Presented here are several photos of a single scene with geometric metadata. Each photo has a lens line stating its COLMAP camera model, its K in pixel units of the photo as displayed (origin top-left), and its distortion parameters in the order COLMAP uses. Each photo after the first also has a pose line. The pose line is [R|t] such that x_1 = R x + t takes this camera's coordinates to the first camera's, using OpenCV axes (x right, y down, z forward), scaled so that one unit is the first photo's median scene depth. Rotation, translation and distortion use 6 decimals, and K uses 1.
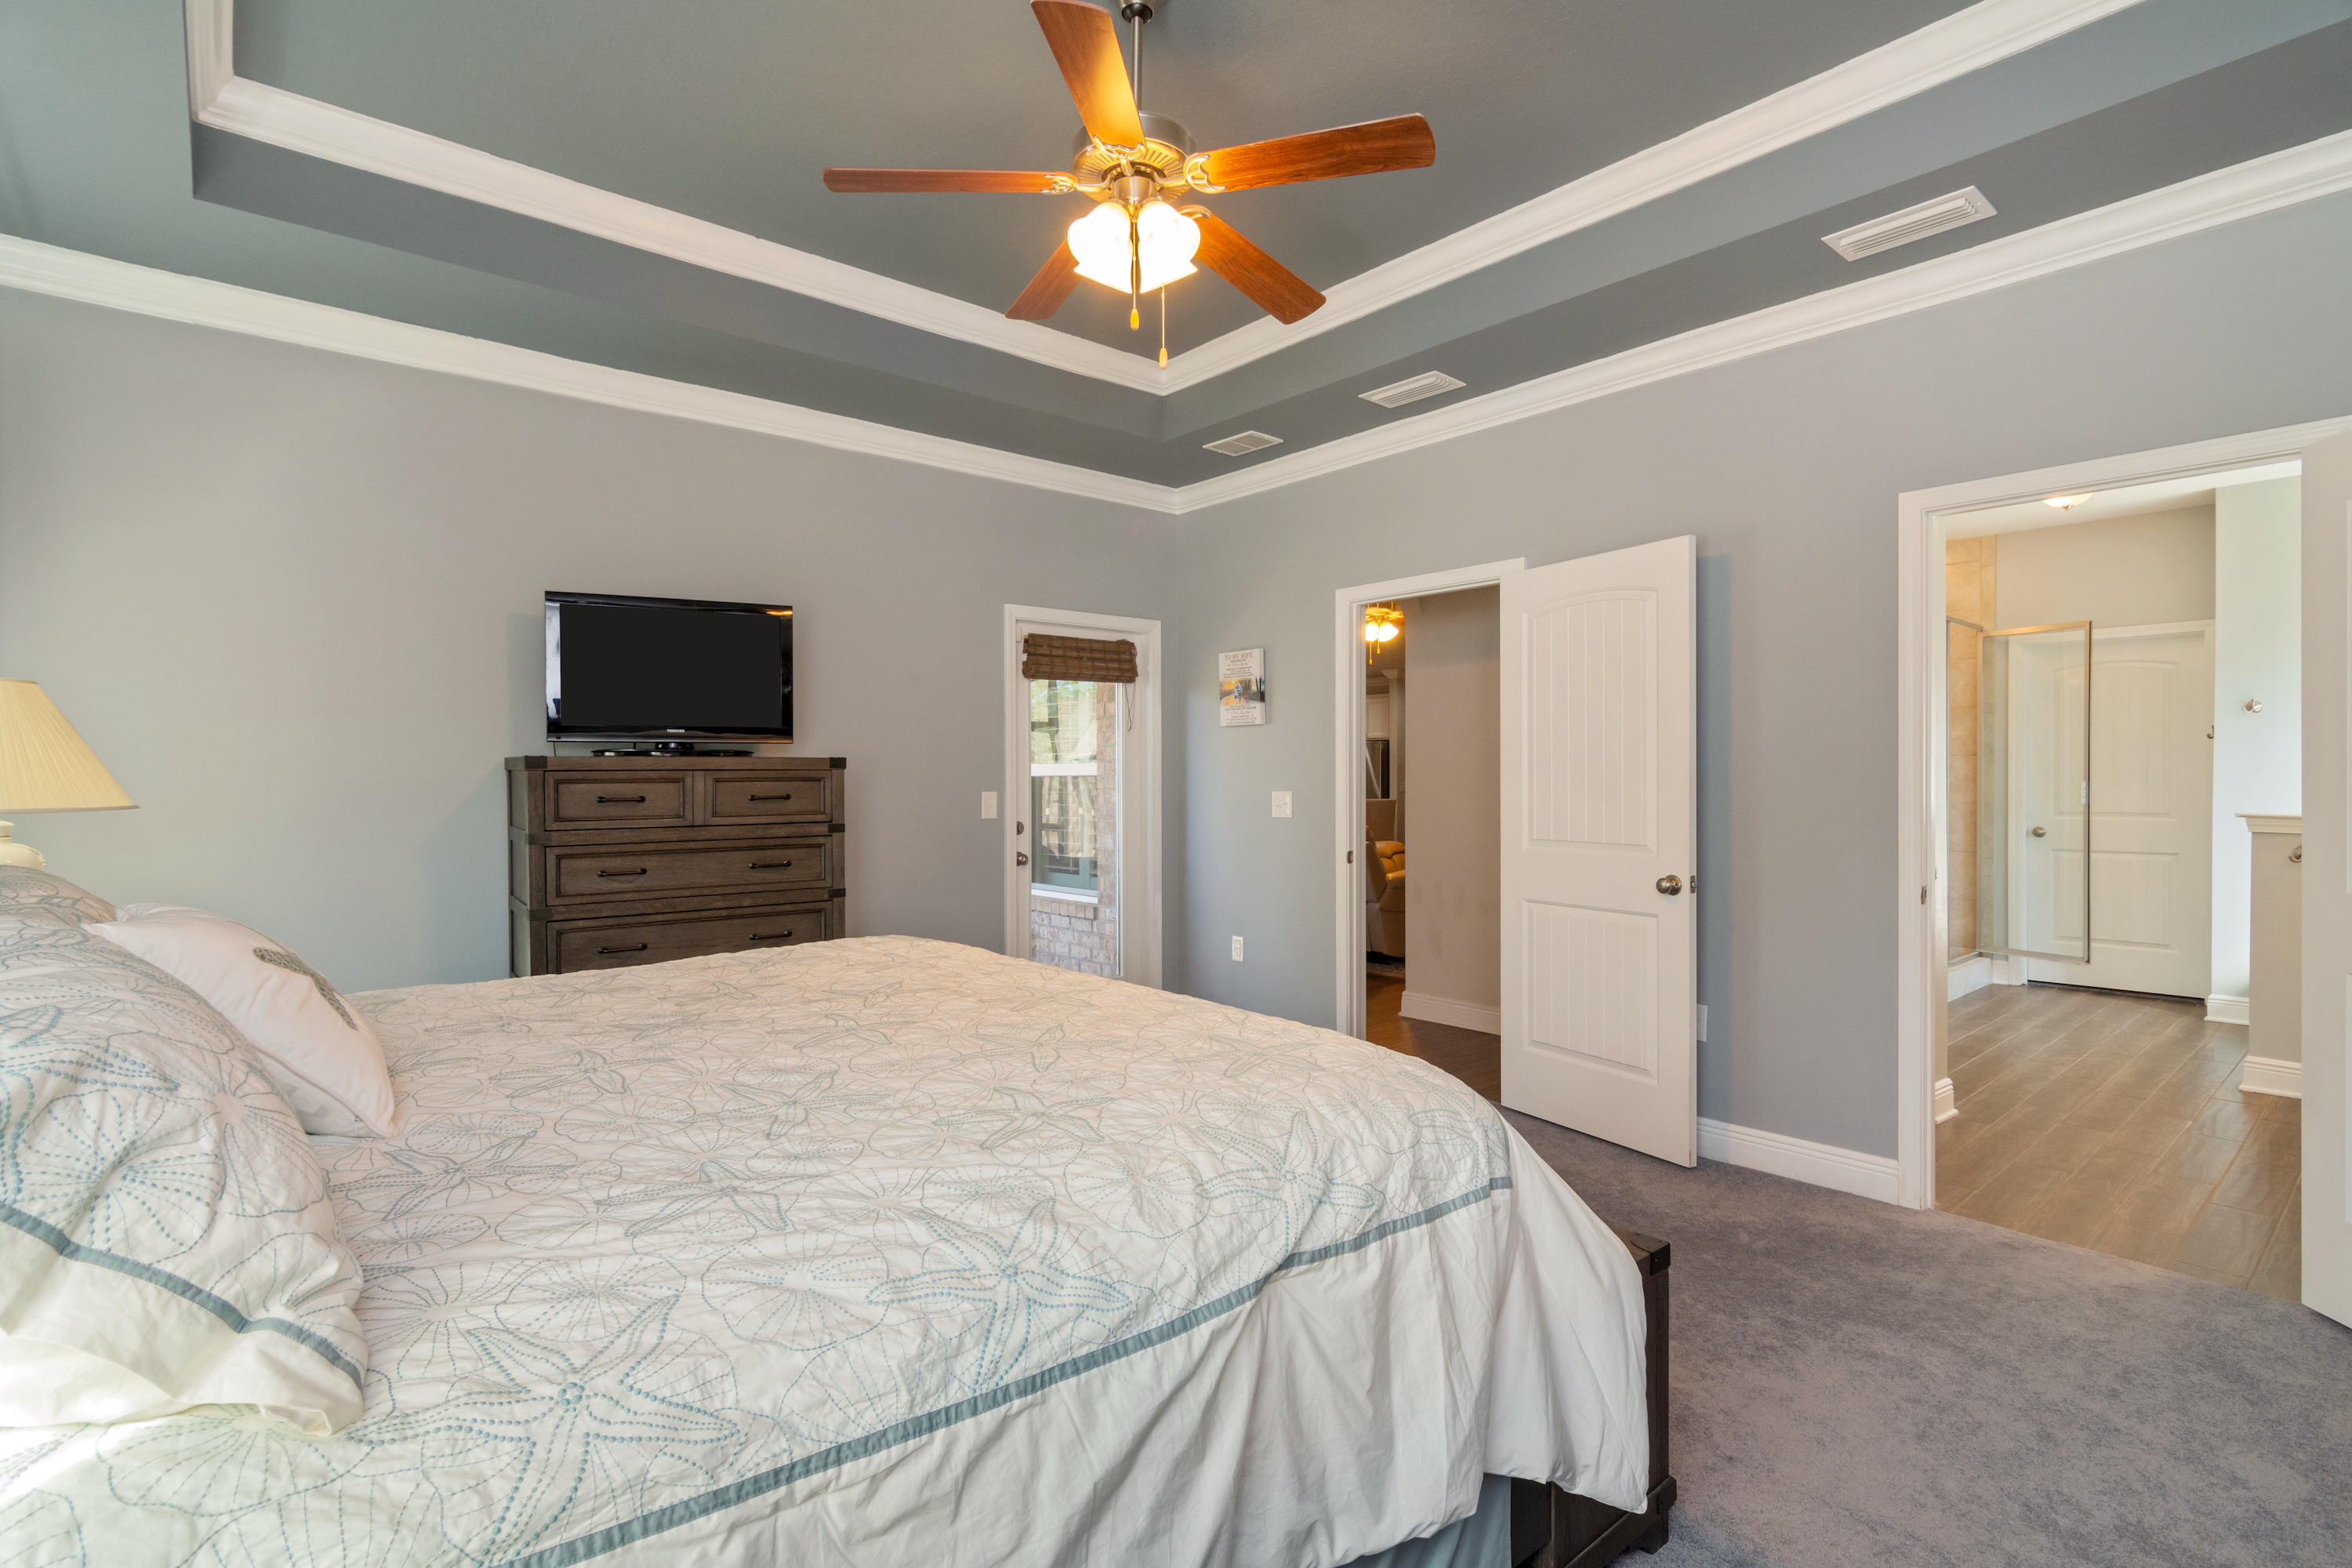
lens RADIAL K [[1107.9, 0, 1176.0], [0, 1107.9, 784.0], [0, 0, 1]] dist [0.001269, 0.000218]
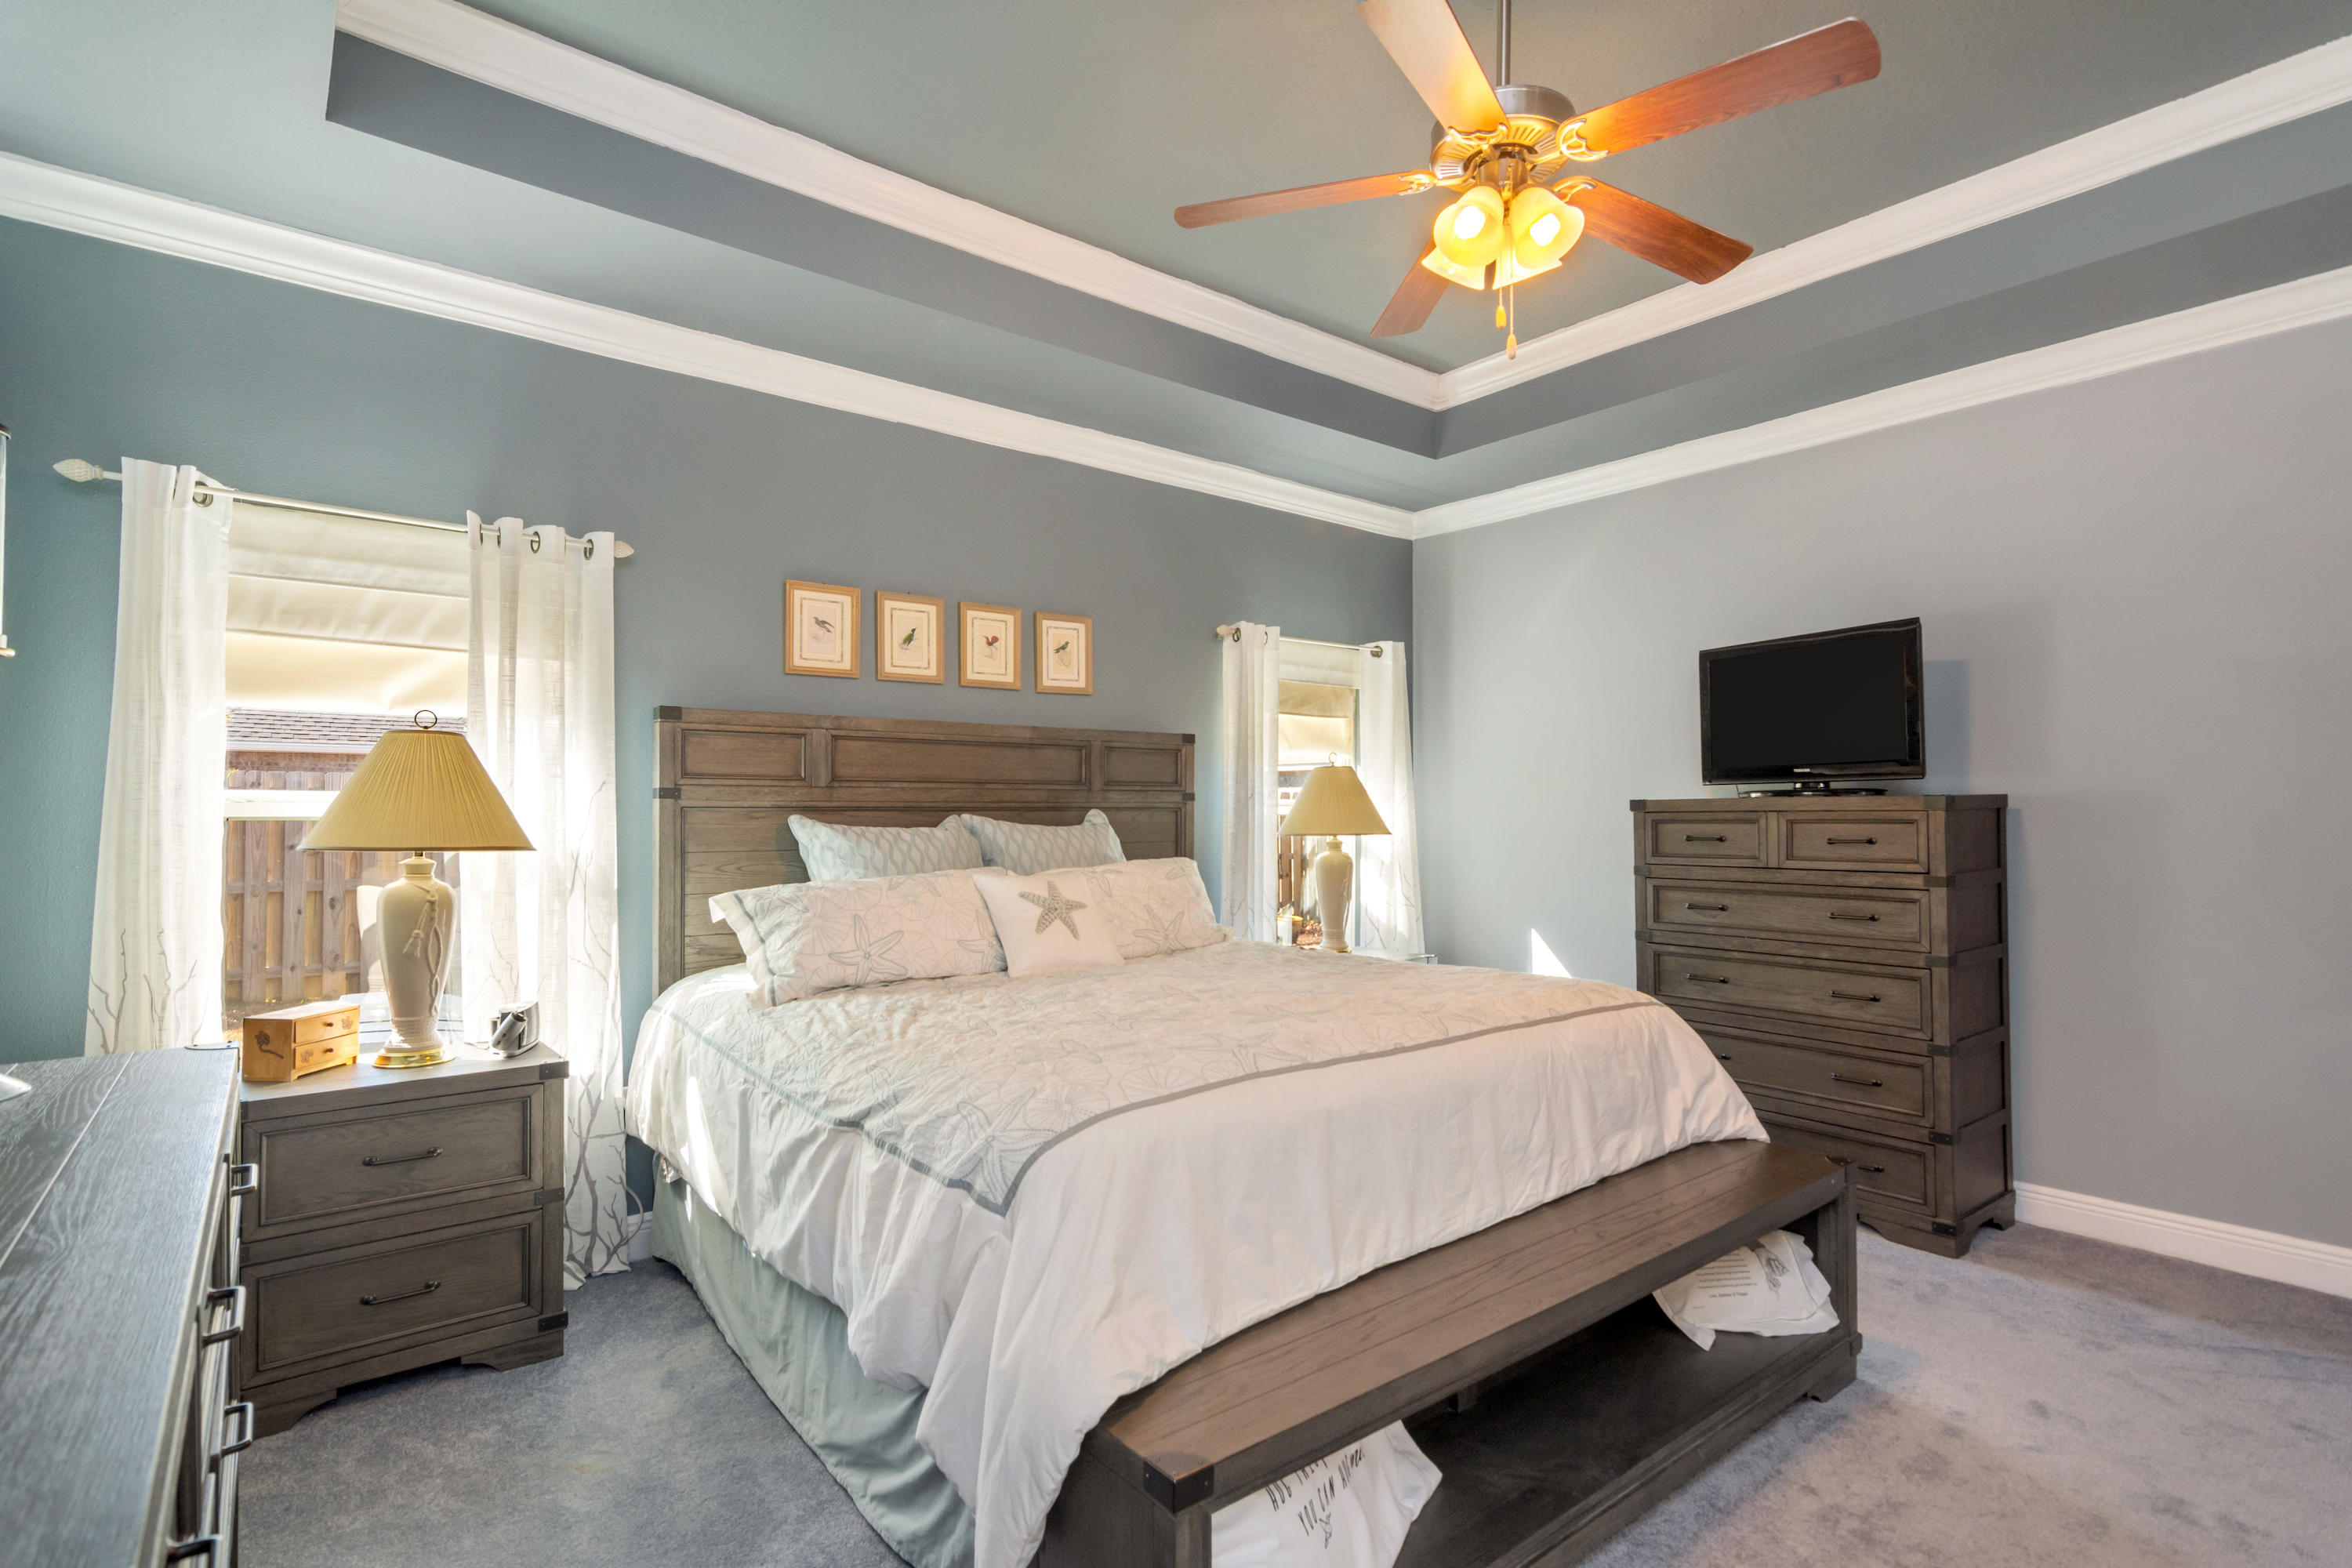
lens RADIAL K [[1137.9, 0, 1180.9], [0, 1137.9, 819.8], [0, 0, 1]] dist [-0.000924, 0.000362]
pose [[-0.031016, 0.009888, -0.999470, 0.590921], [-0.001911, 0.999949, 0.009952, -0.013878], [0.999517, 0.002219, -0.030996, 0.509168]]
